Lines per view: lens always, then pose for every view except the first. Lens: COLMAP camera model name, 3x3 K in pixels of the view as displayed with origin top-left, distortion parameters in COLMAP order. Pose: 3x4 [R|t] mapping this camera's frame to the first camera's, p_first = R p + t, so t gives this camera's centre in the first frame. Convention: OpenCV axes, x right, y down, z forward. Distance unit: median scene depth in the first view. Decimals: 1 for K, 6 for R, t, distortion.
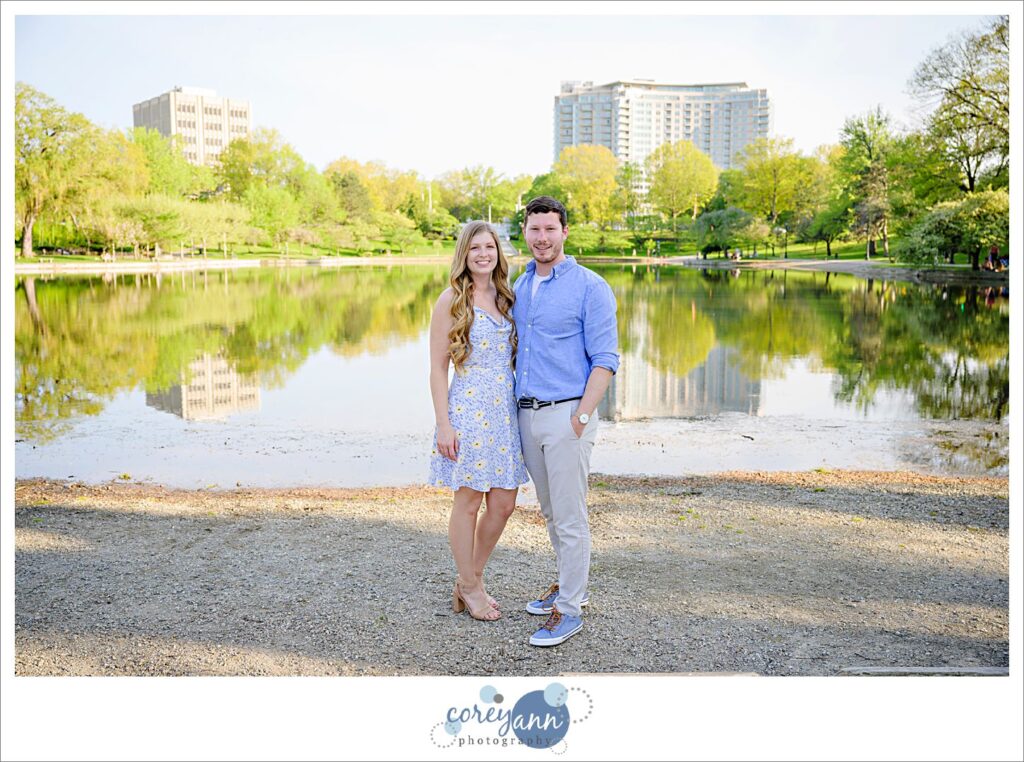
lens RADIAL K [[982.2, 0, 512.0], [0, 982.2, 381.0], [0, 0, 1]] dist [-0.105385, -0.000502]
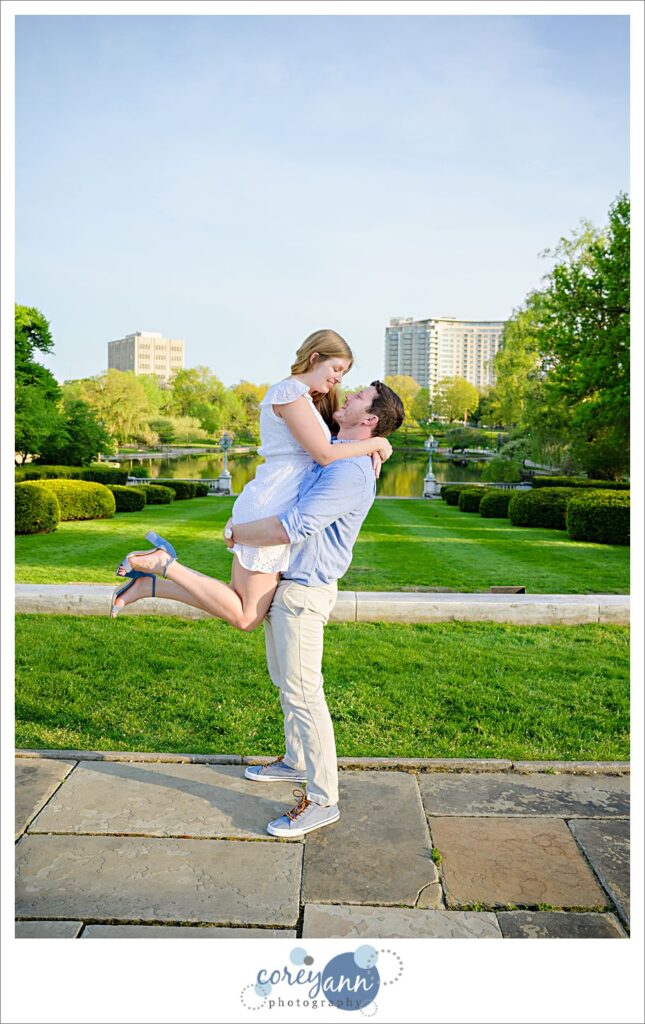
lens RADIAL K [[848.7, 0, 324.4], [0, 848.7, 497.4], [0, 0, 1]] dist [0.009055, 0.002957]
pose [[0.999045, 0.017691, -0.039963, 0.008890], [-0.019530, 0.998745, -0.046114, 0.013353], [0.039097, 0.046851, 0.998136, -0.234346]]
